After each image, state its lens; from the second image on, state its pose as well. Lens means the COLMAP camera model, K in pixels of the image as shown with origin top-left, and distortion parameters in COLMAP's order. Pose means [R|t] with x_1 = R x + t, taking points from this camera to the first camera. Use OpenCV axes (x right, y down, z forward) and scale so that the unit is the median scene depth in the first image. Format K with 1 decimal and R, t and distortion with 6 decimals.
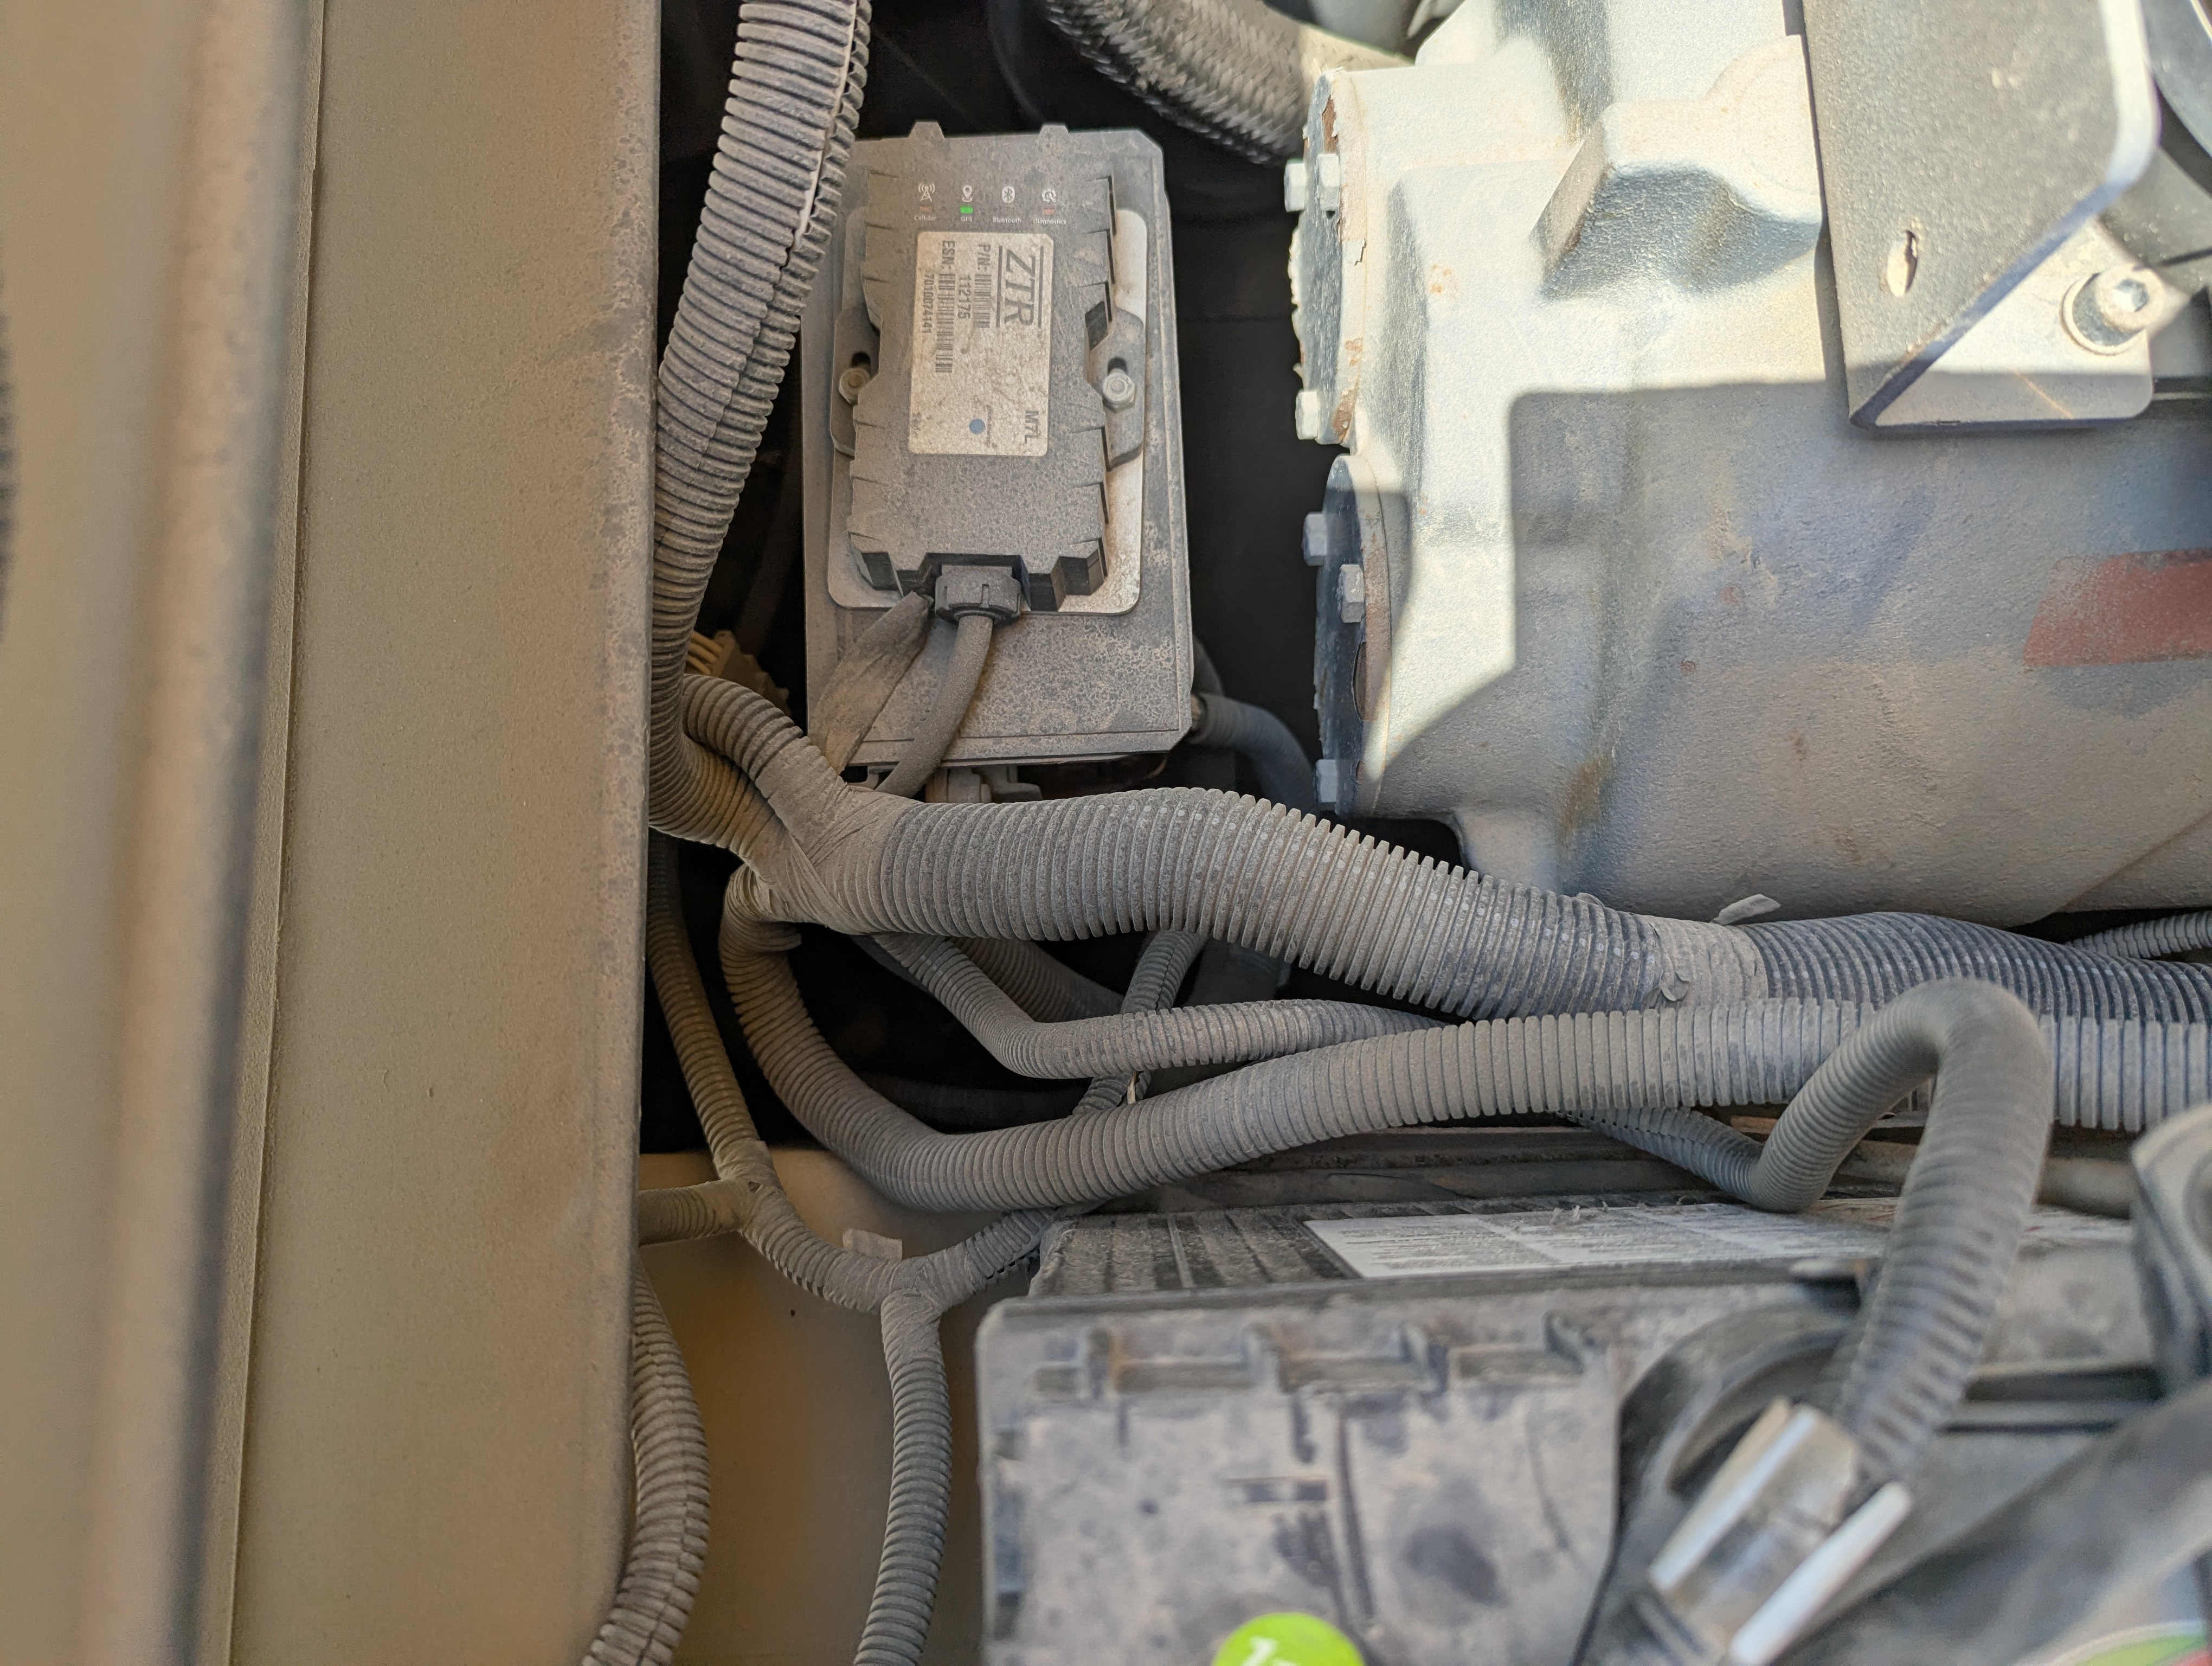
lens RADIAL K [[1584.3, 0, 1155.8], [0, 1584.3, 819.4], [0, 0, 1]] dist [0.040663, -0.036979]
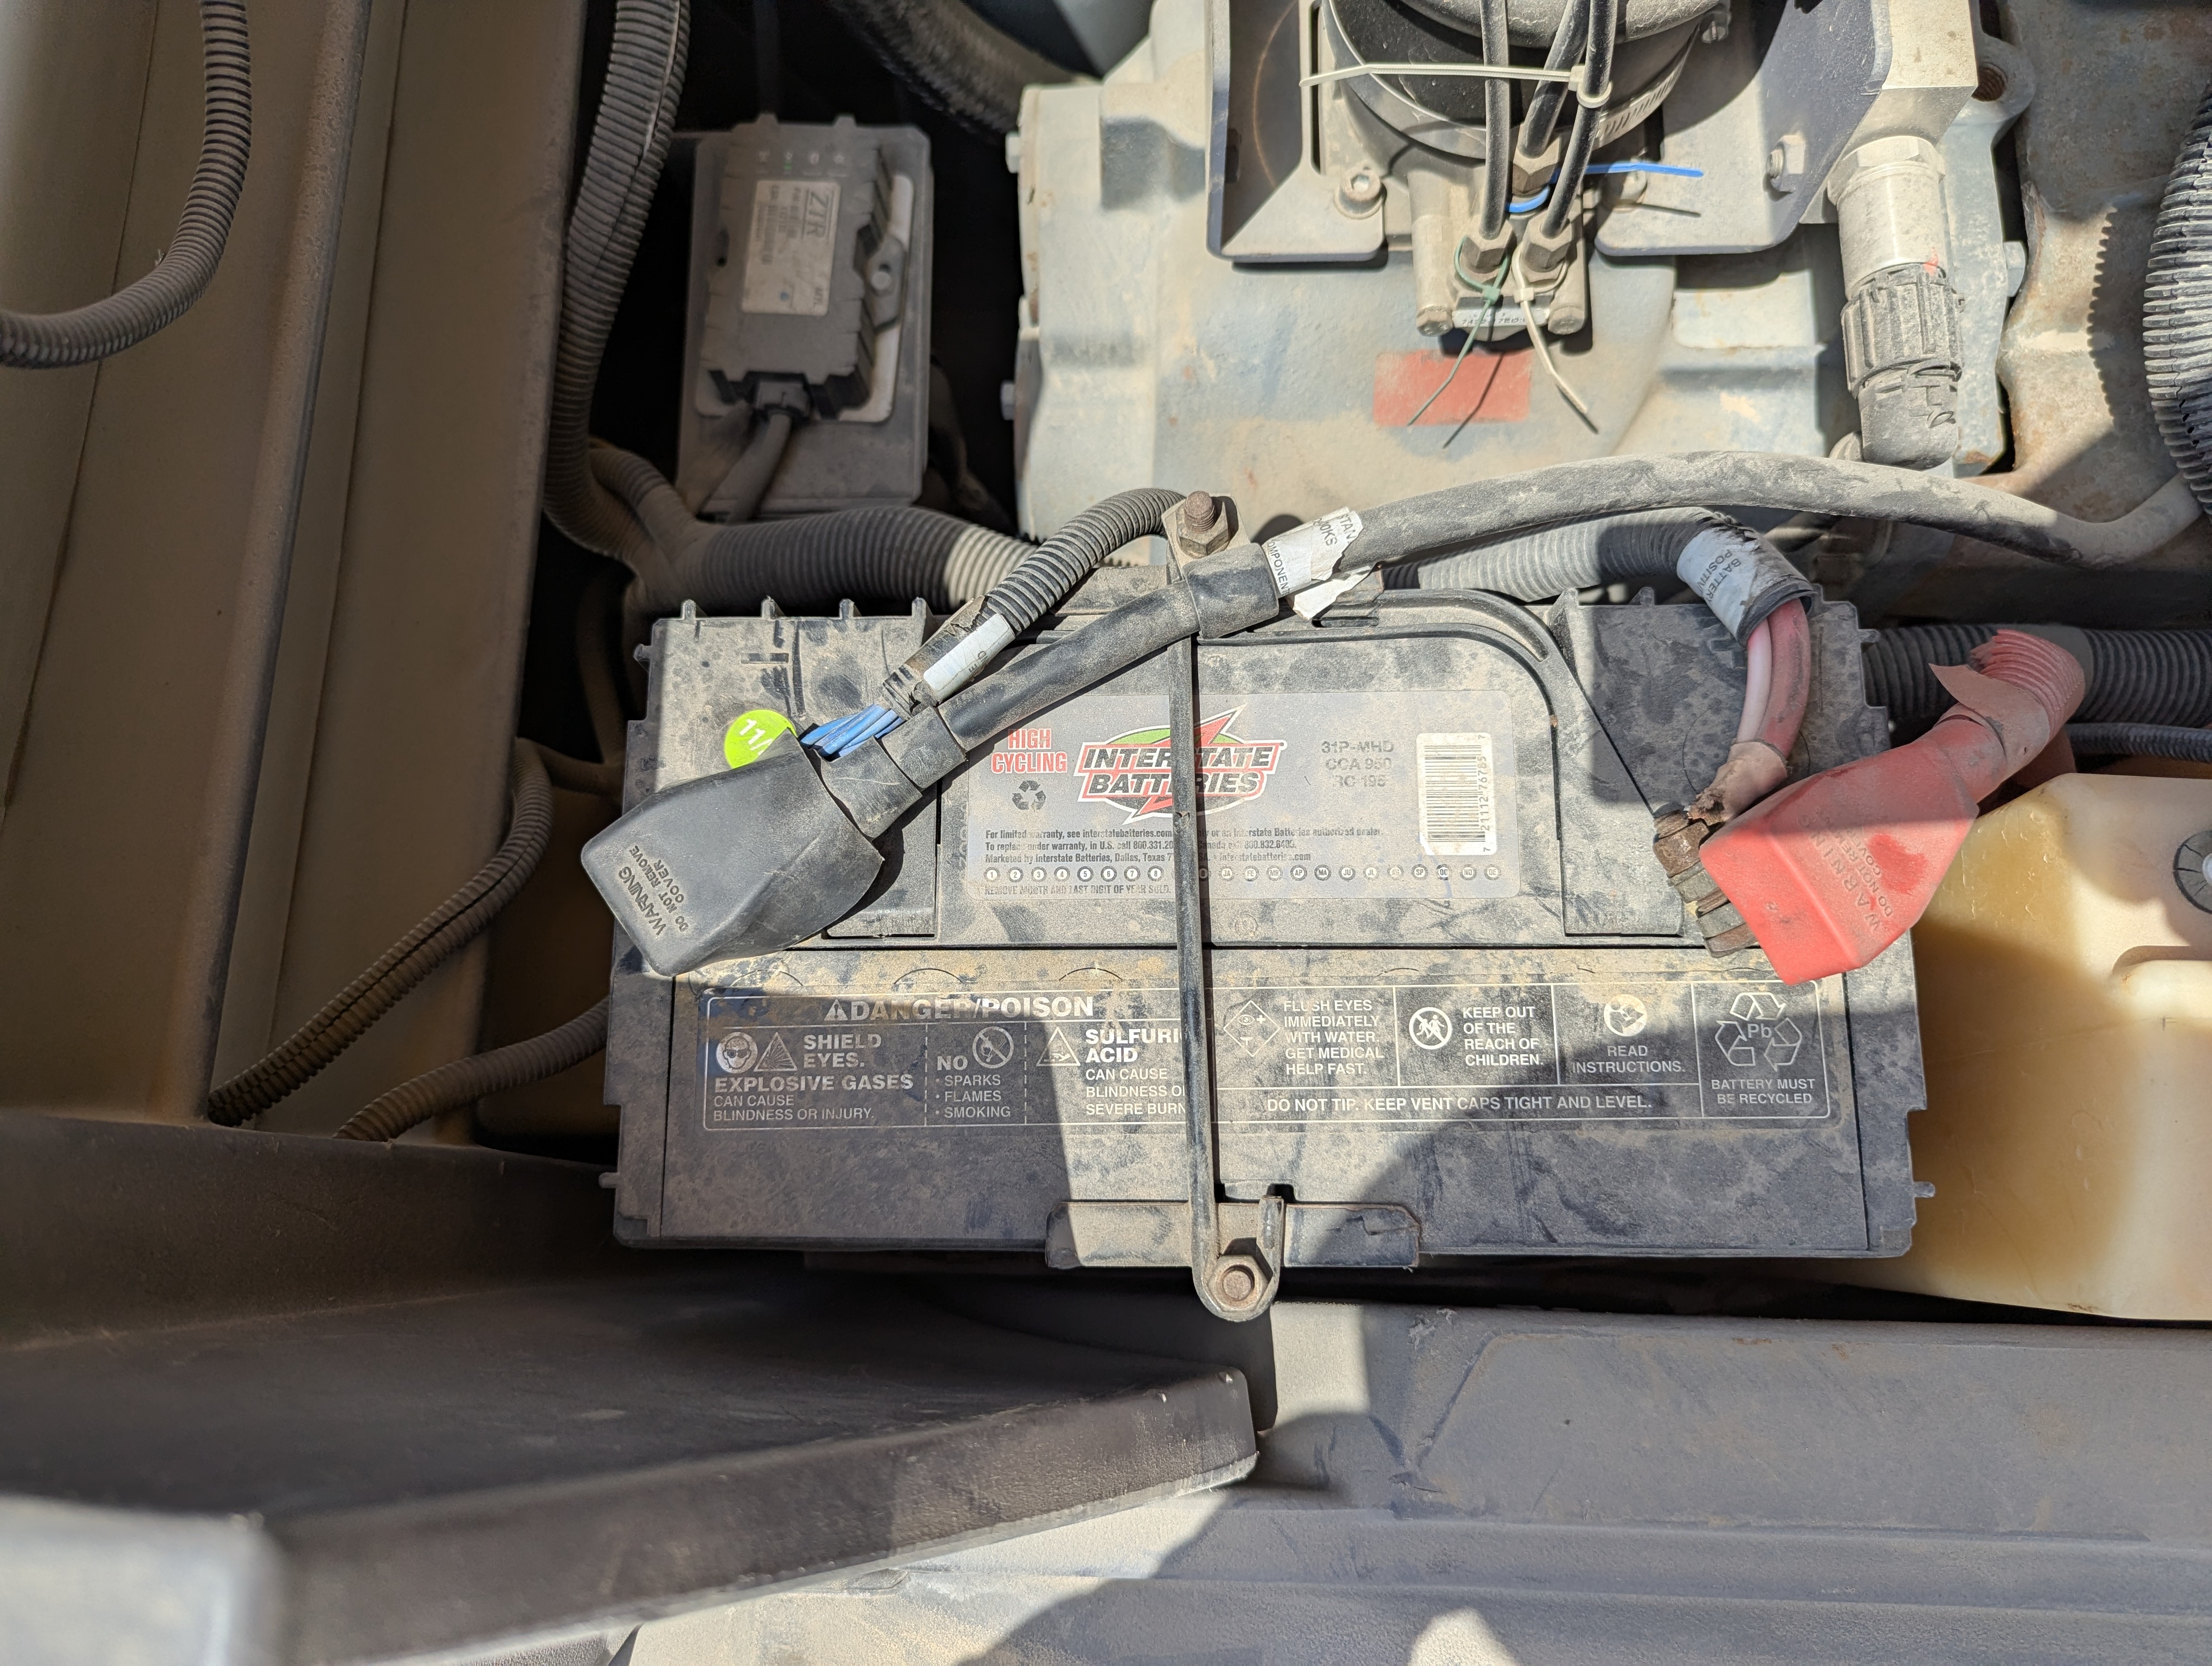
lens RADIAL K [[1584.3, 0, 1125.9], [0, 1584.3, 824.7], [0, 0, 1]] dist [0.040663, -0.036979]
pose [[0.997740, 0.031254, -0.059487, 0.347485], [-0.034917, 0.997491, -0.061577, 0.375814], [0.057414, 0.063515, 0.996328, -0.554054]]
